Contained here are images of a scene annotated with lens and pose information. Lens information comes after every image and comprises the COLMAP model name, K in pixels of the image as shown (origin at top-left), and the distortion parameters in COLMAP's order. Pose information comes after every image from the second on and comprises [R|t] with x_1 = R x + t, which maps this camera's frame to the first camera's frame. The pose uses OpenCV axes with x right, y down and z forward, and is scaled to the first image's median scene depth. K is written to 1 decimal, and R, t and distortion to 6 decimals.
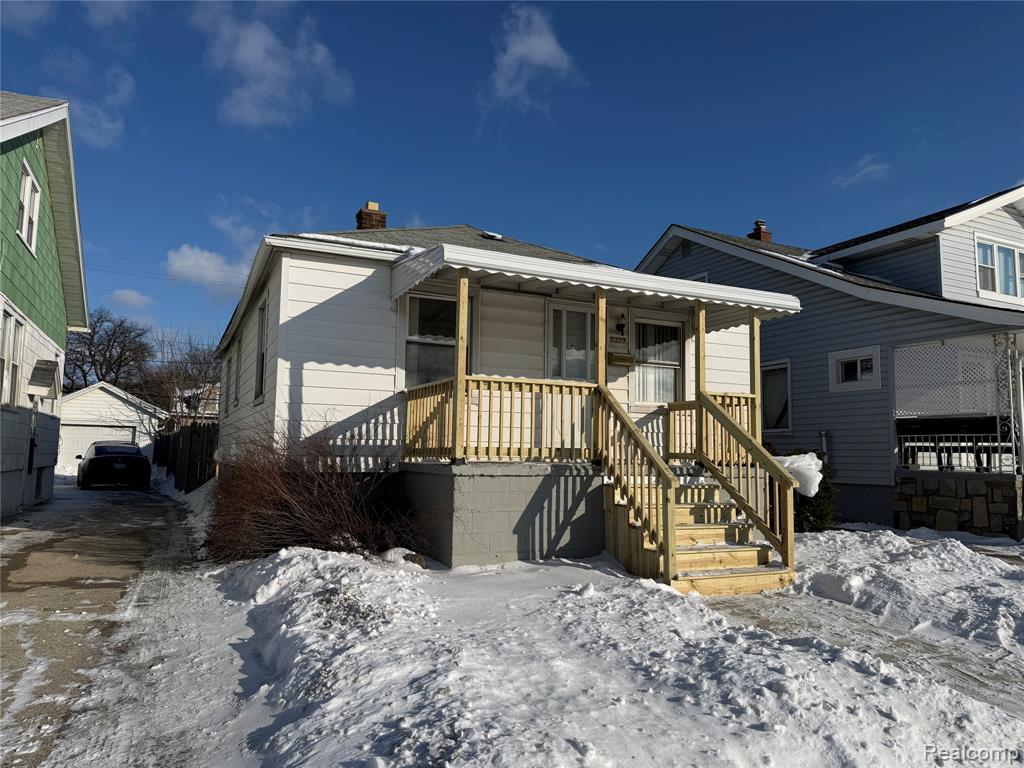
lens RADIAL K [[722.0, 0, 508.2], [0, 722.0, 384.8], [0, 0, 1]] dist [0.056826, -0.067774]
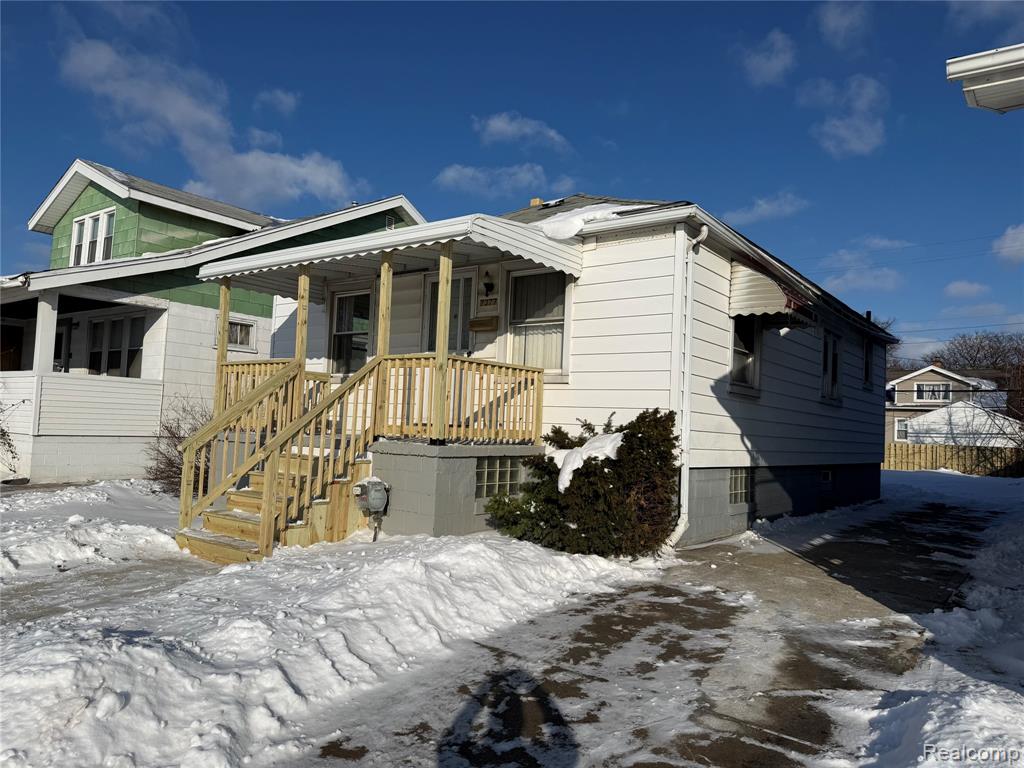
lens RADIAL K [[722.0, 0, 508.2], [0, 722.0, 384.8], [0, 0, 1]] dist [0.056826, -0.067774]
pose [[0.436307, -0.047053, -0.898567, 0.952478], [0.047697, 0.998437, -0.029122, 0.066170], [0.898533, -0.030153, 0.437869, 0.634423]]
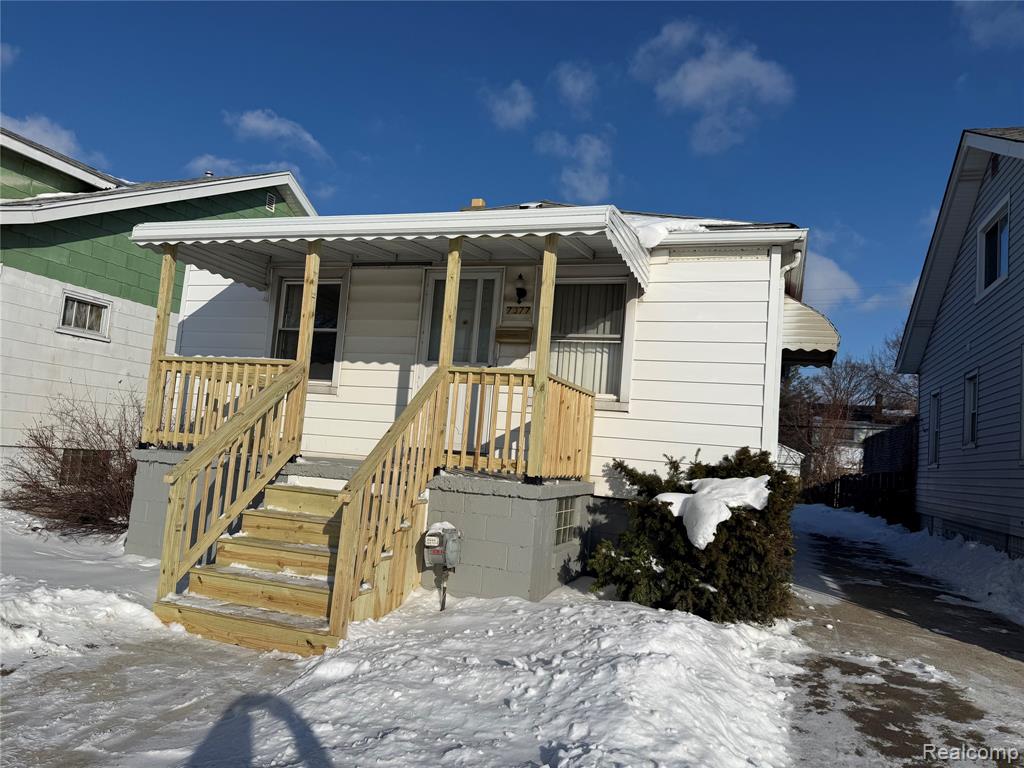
lens RADIAL K [[722.0, 0, 508.2], [0, 722.0, 384.8], [0, 0, 1]] dist [0.056826, -0.067774]
pose [[0.692961, -0.025720, -0.720516, 0.688049], [-0.003605, 0.999227, -0.039137, 0.045953], [0.720966, 0.029718, 0.692333, 0.473580]]
